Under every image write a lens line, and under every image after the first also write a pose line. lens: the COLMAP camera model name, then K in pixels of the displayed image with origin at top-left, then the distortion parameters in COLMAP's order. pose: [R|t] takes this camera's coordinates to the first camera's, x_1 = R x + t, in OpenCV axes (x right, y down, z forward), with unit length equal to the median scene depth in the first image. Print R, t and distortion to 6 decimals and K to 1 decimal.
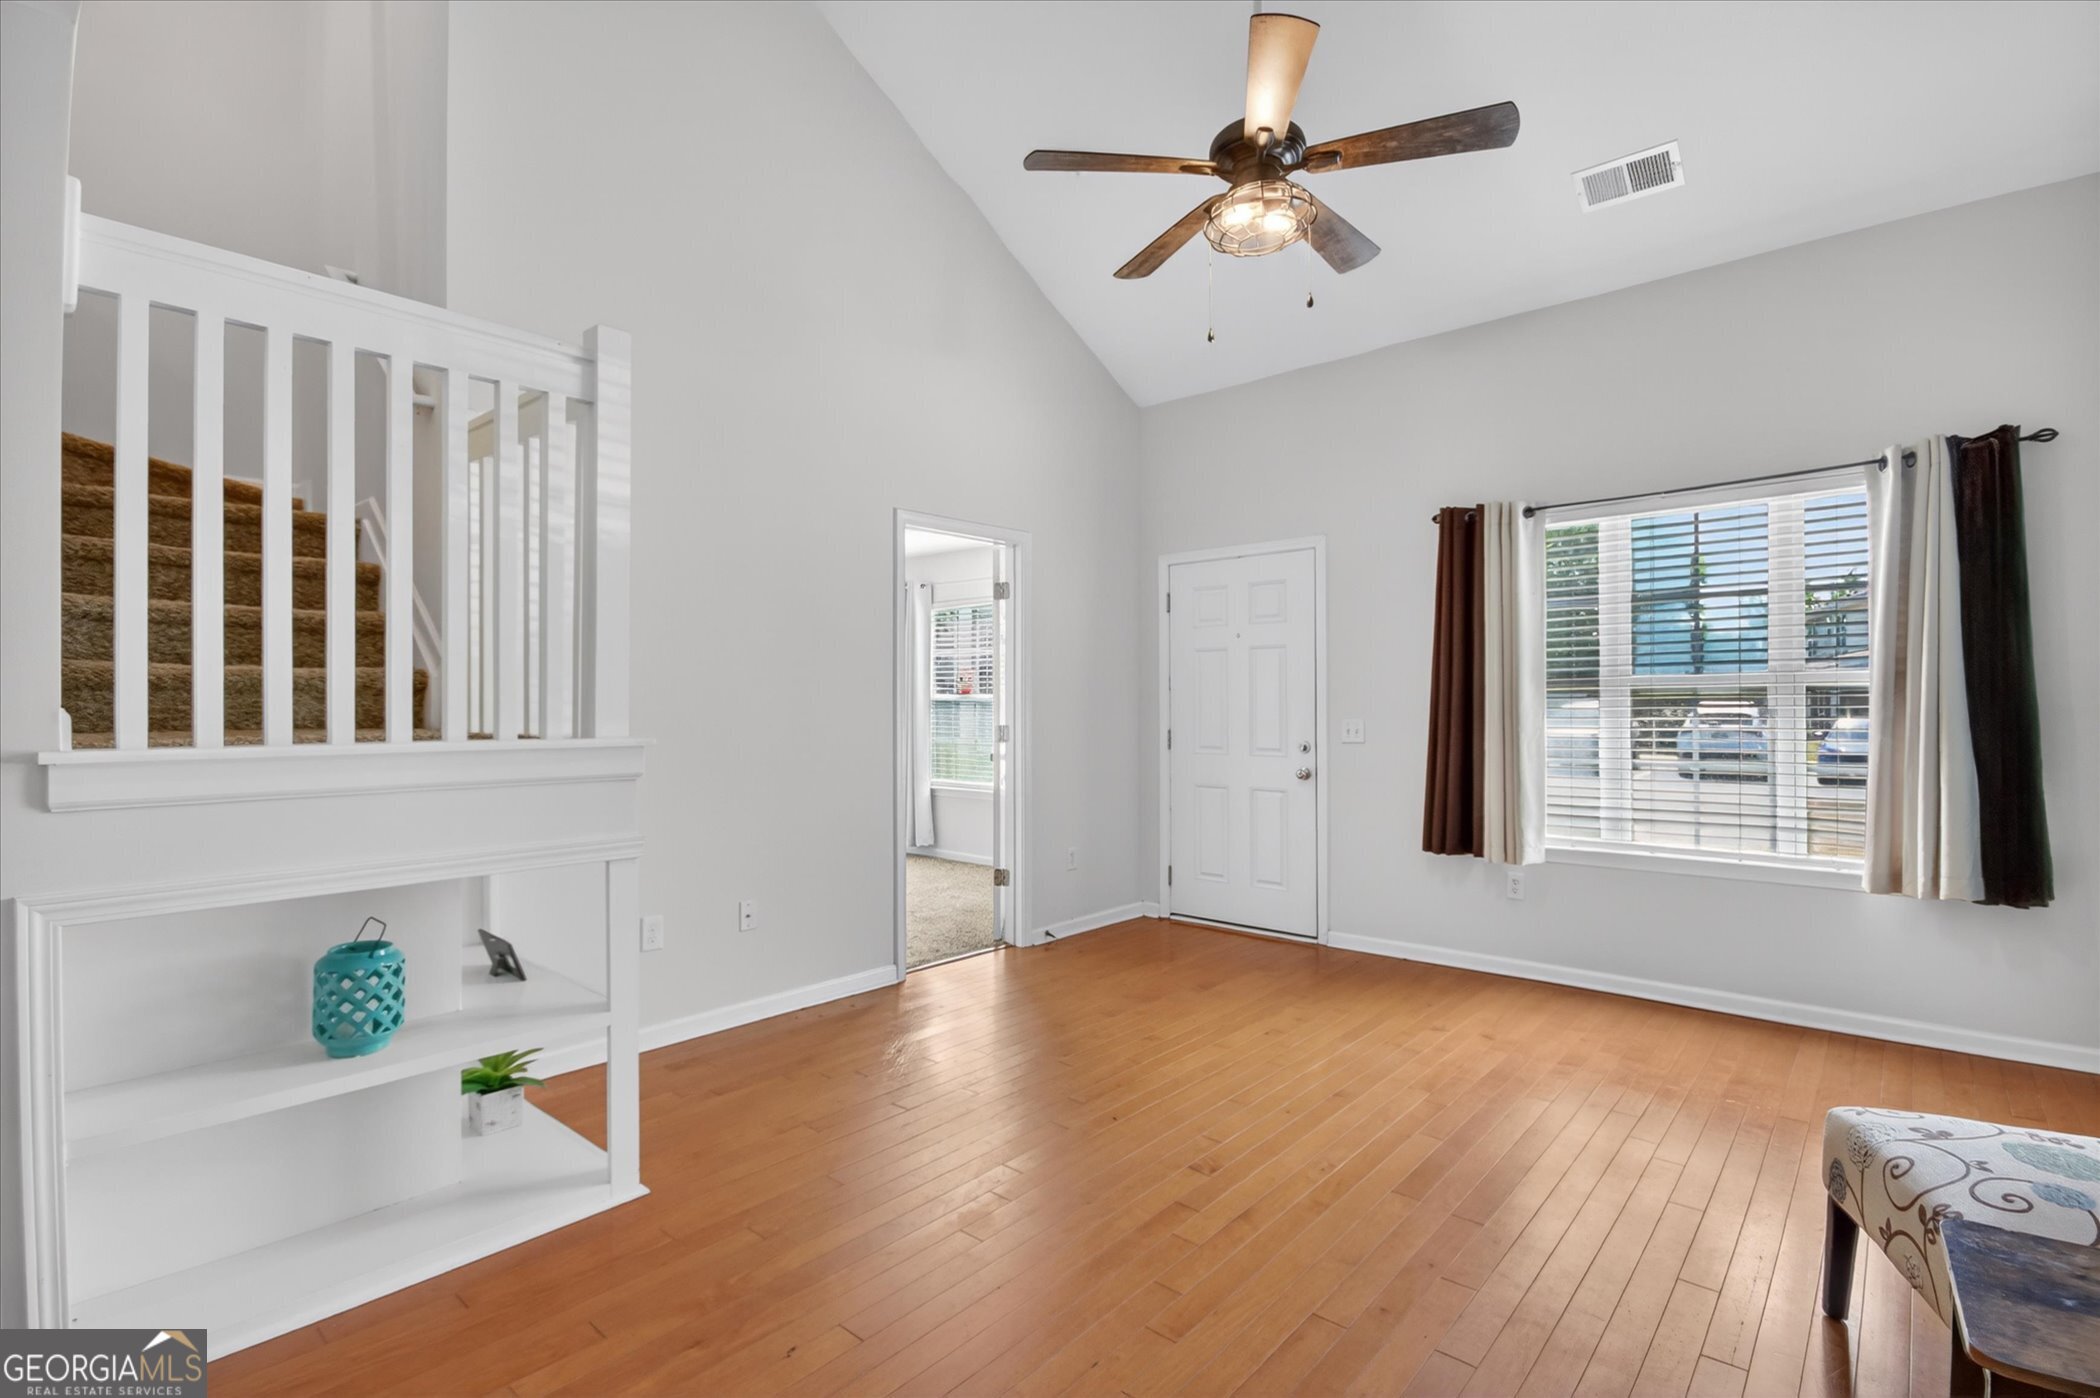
lens RADIAL K [[979.3, 0, 1048.9], [0, 979.3, 706.7], [0, 0, 1]] dist [-0.000708, -0.000114]
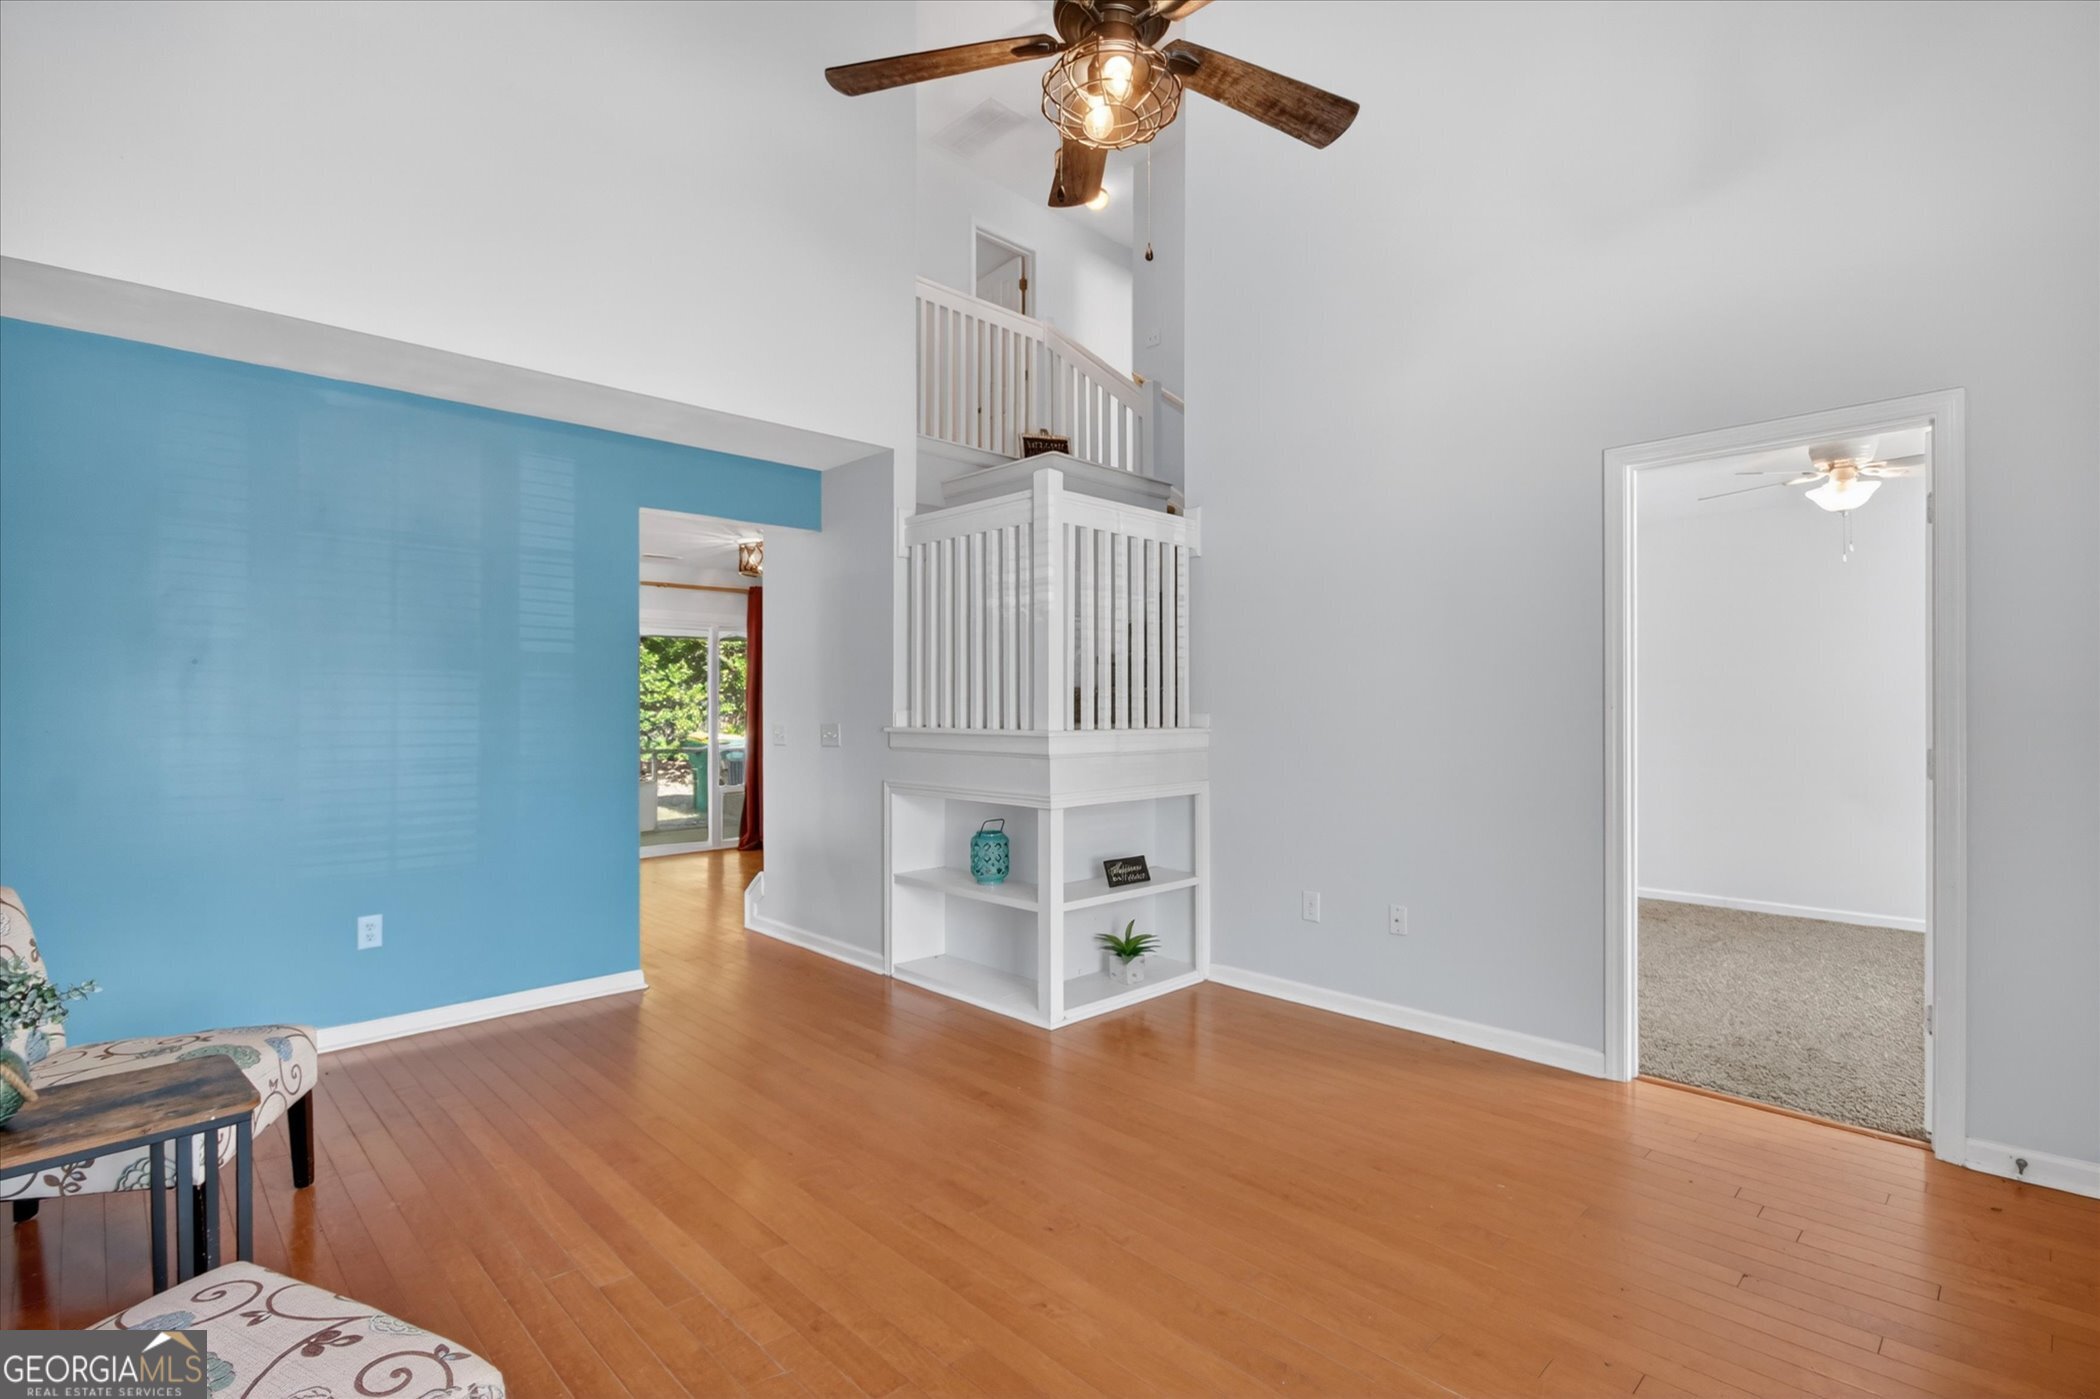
lens RADIAL K [[979.3, 0, 1048.9], [0, 979.3, 707.2], [0, 0, 1]] dist [-0.000708, -0.000114]
pose [[-0.065802, 0.001019, -0.997832, 1.364135], [-0.001707, 0.999998, 0.001134, -0.008745], [0.997831, 0.001778, -0.065800, 1.358766]]
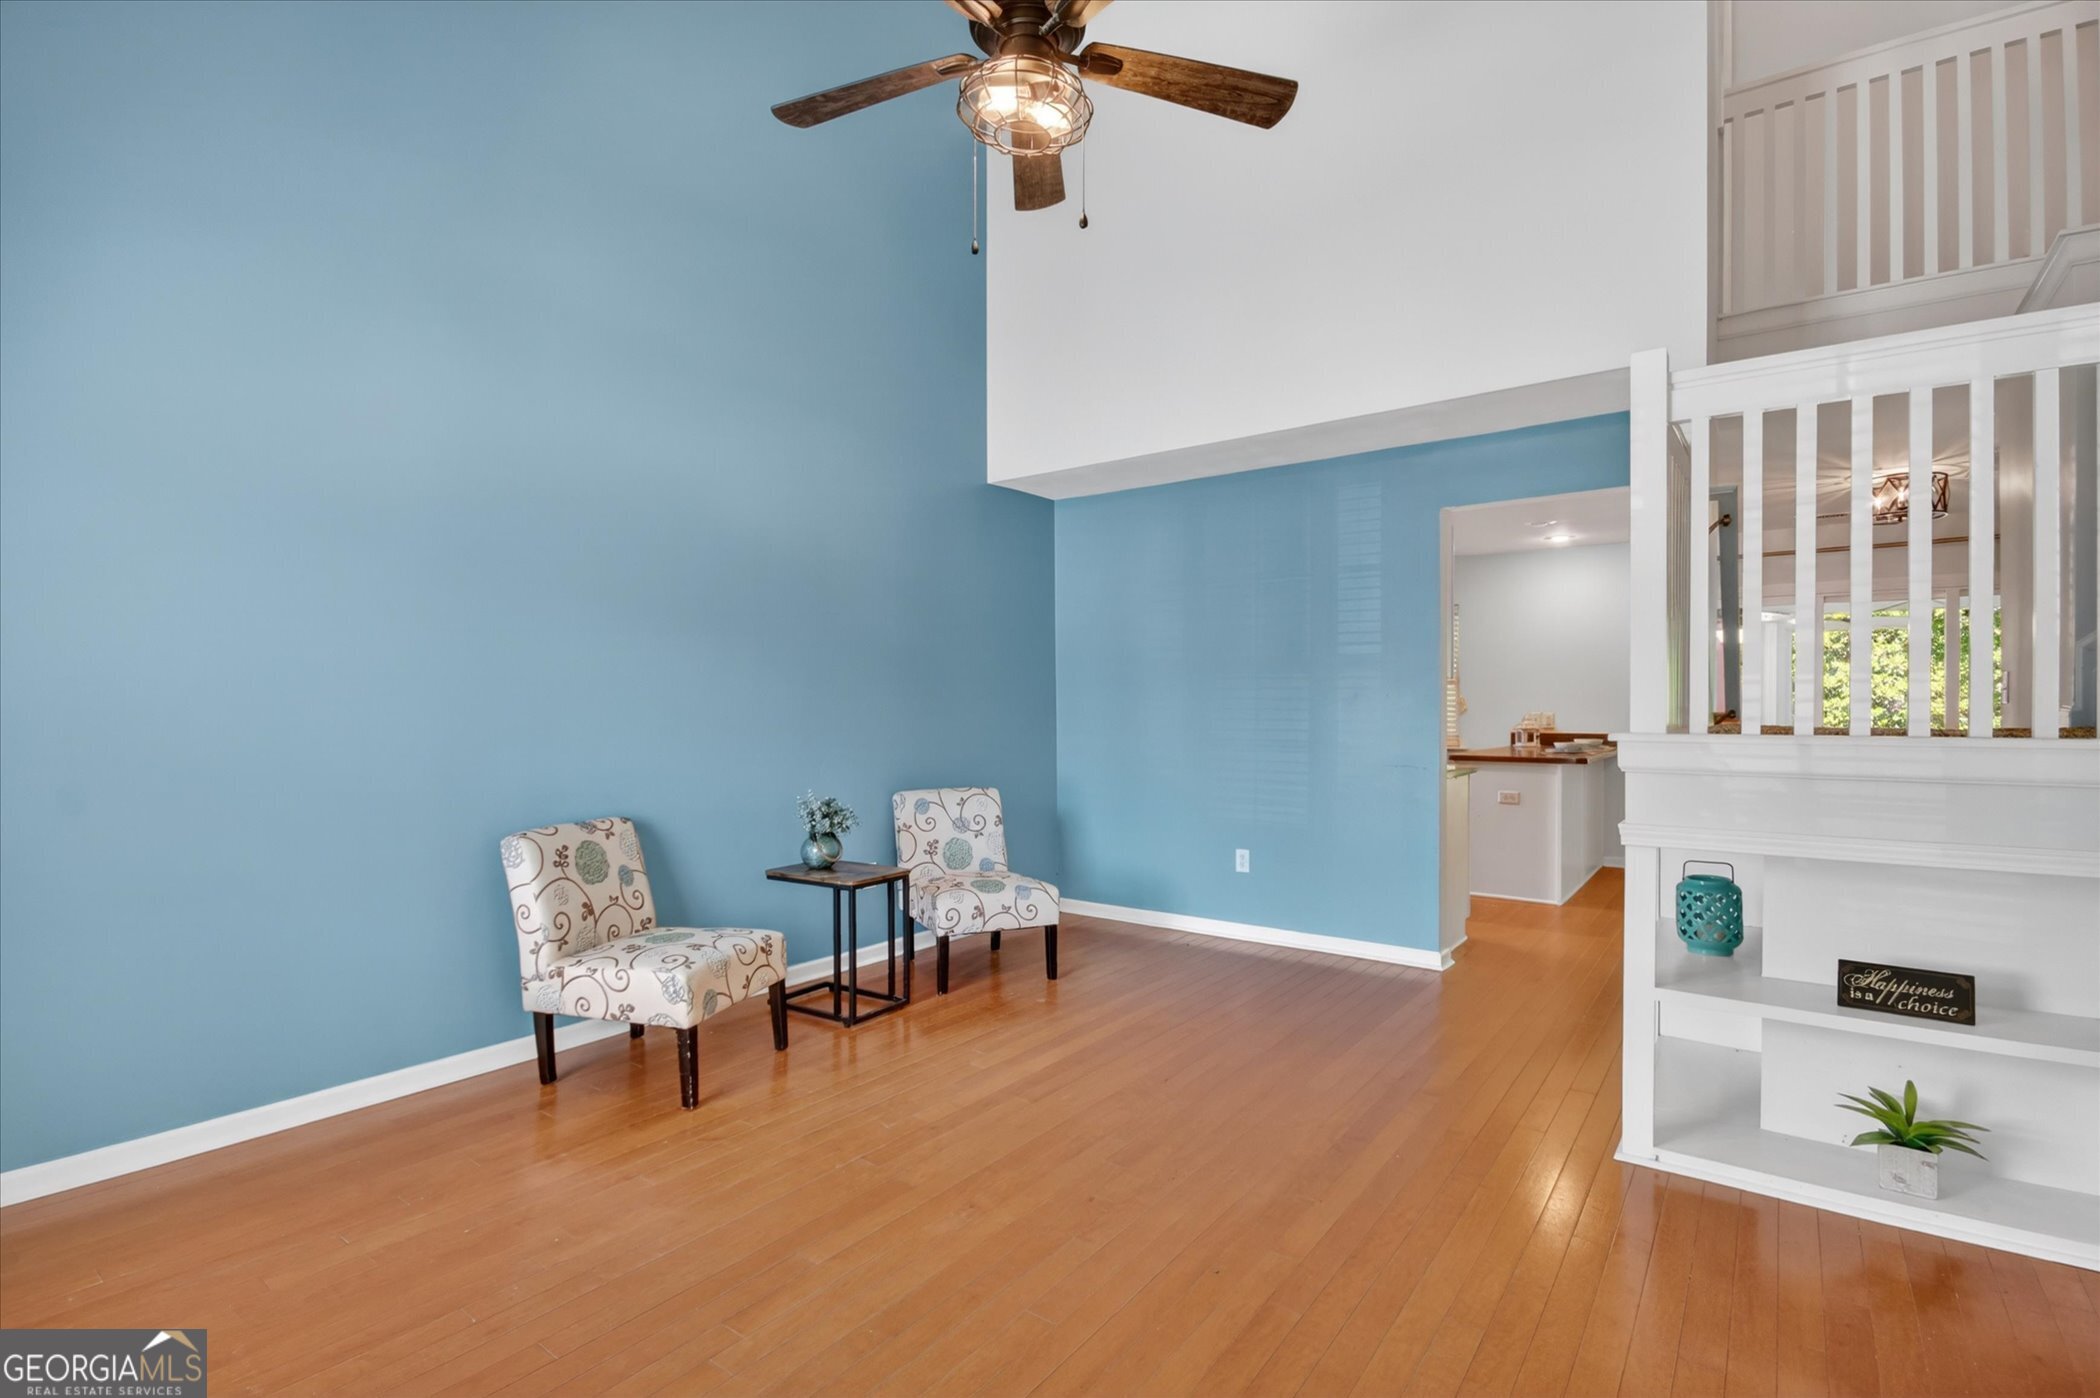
lens RADIAL K [[979.3, 0, 1048.9], [0, 979.3, 706.7], [0, 0, 1]] dist [-0.000708, -0.000114]
pose [[-0.996090, 0.004053, -0.088253, 0.364762], [0.003612, 0.999980, 0.005157, -0.005645], [0.088272, 0.004819, -0.996085, 2.484331]]
